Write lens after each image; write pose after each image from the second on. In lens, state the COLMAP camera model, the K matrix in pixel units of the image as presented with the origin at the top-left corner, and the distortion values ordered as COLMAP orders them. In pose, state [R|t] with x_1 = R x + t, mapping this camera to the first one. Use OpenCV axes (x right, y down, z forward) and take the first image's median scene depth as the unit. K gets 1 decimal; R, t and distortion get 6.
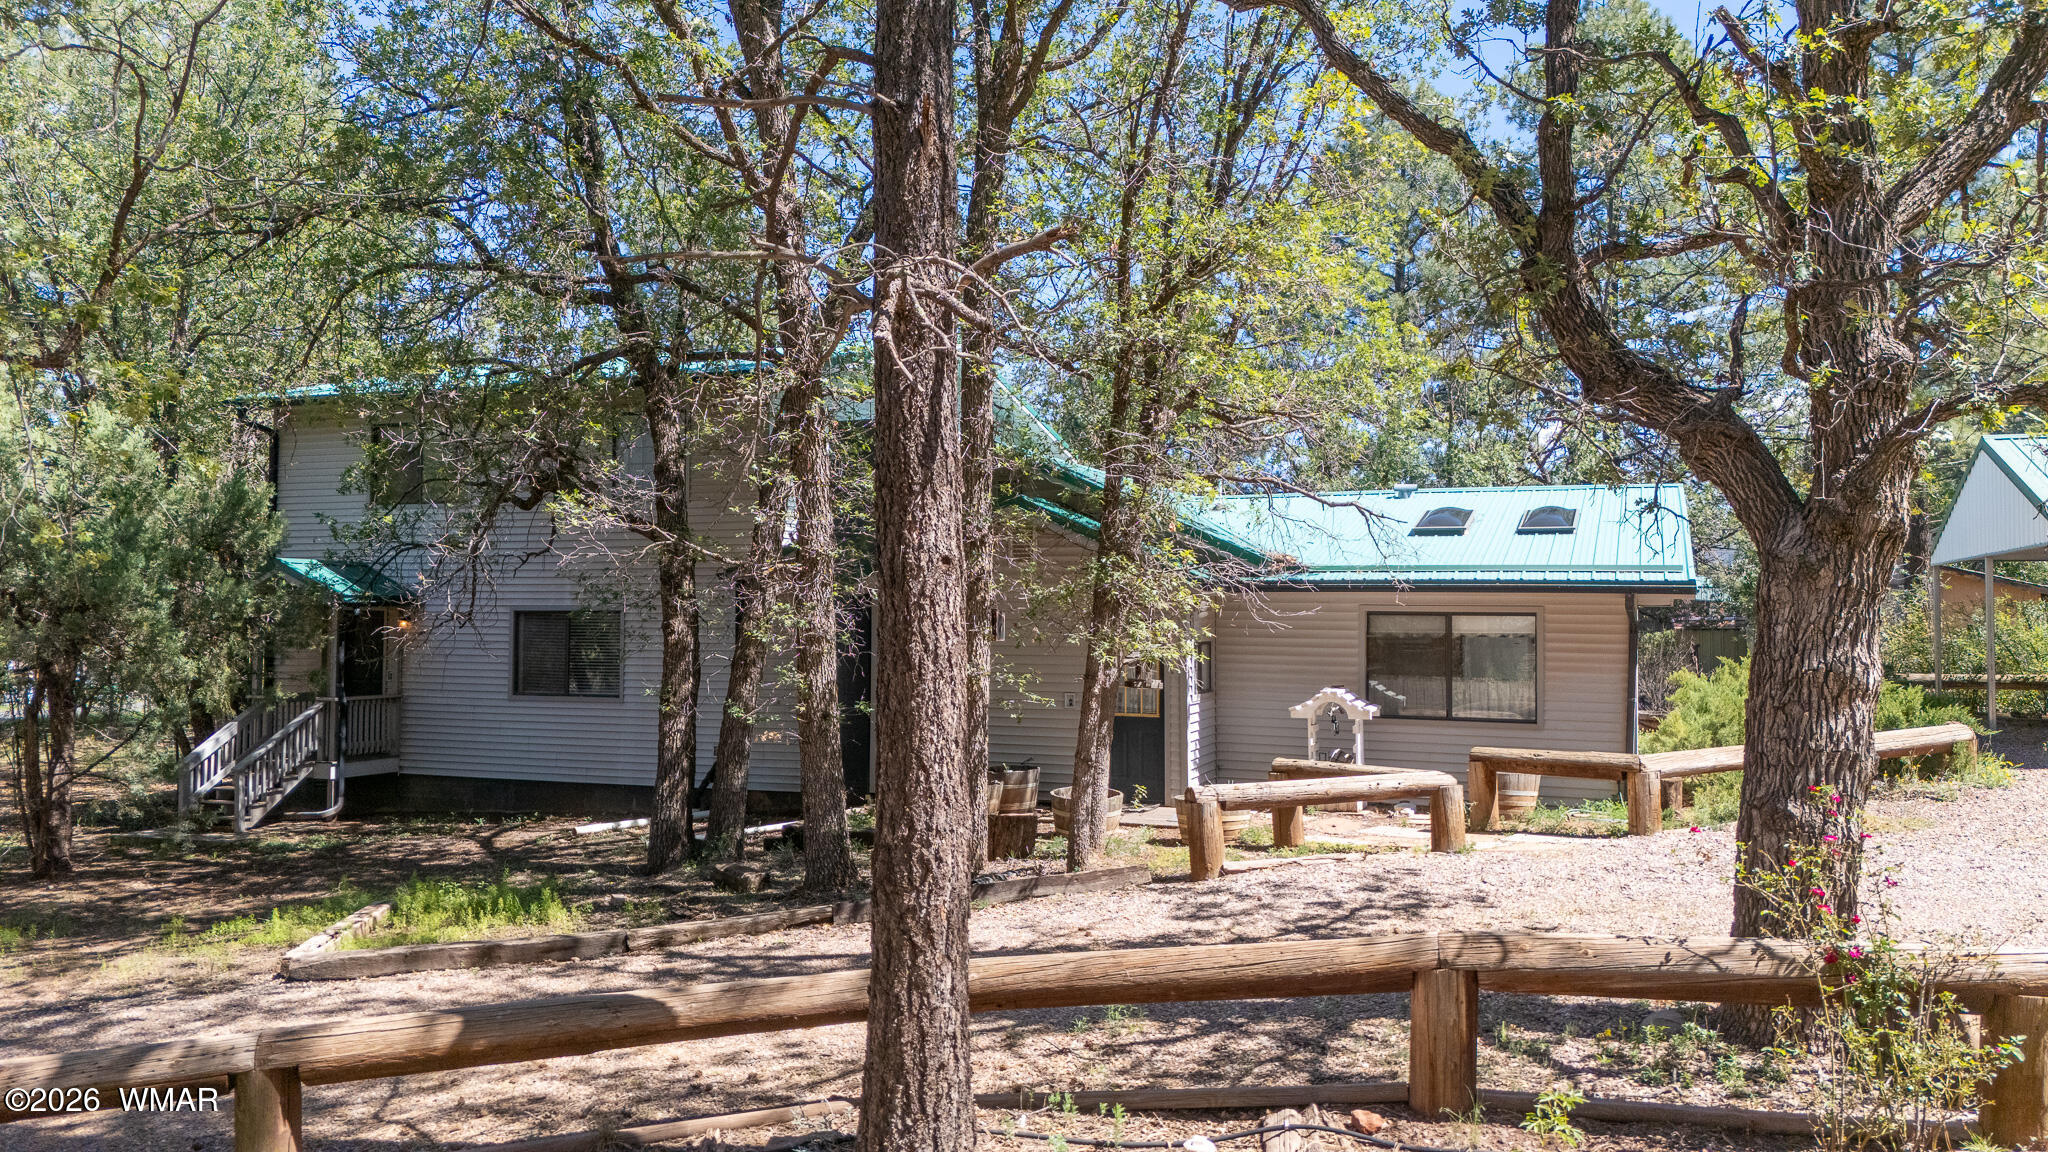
lens RADIAL K [[1319.7, 0, 983.2], [0, 1319.7, 579.9], [0, 0, 1]] dist [0.056817, -0.040075]
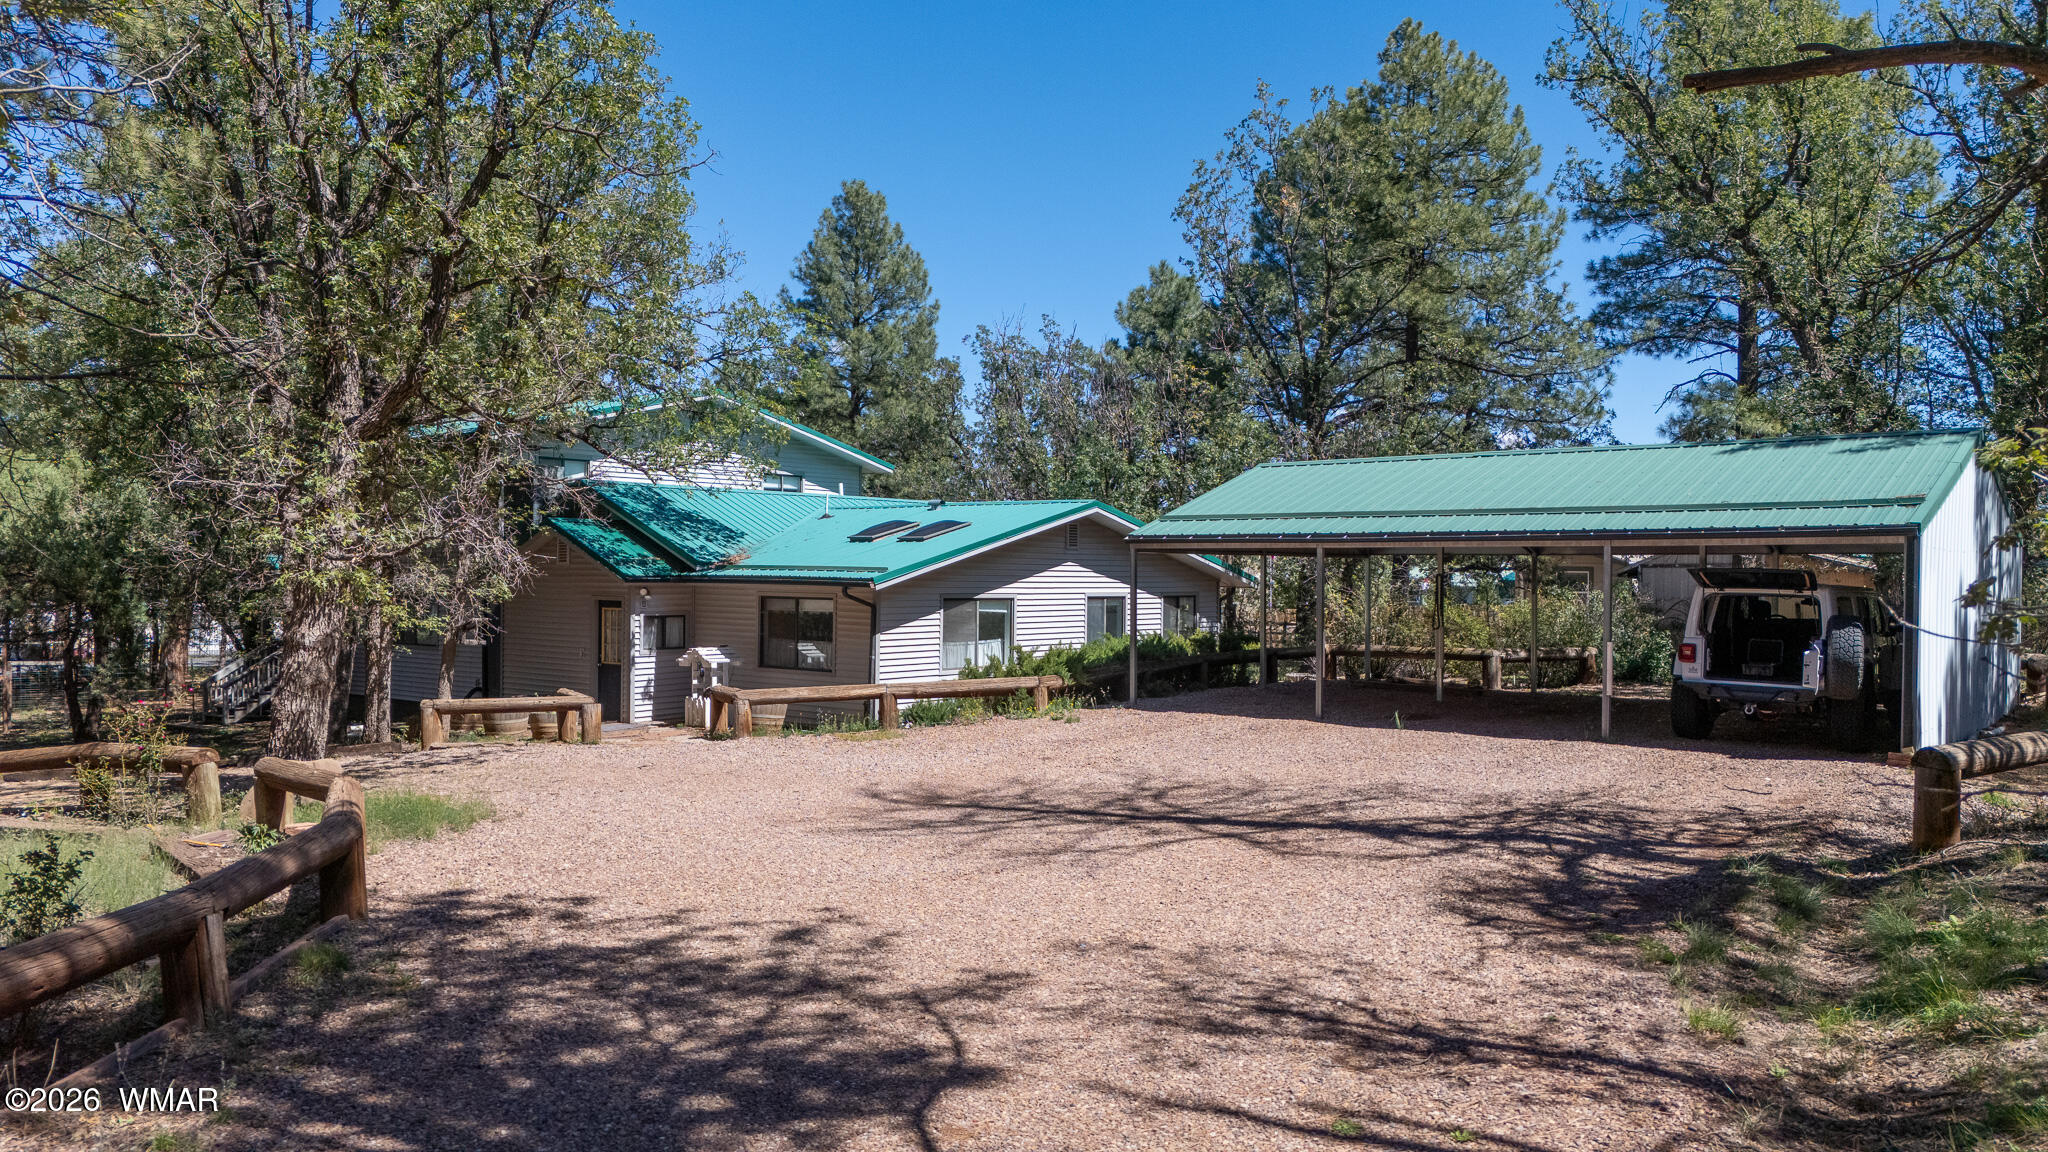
lens RADIAL K [[1319.7, 0, 983.2], [0, 1319.7, 579.9], [0, 0, 1]] dist [0.056817, -0.040075]
pose [[0.951745, 0.002759, -0.306876, 2.310412], [0.006479, 0.999556, 0.029081, -0.081046], [0.306820, -0.029666, 0.951305, -0.727200]]
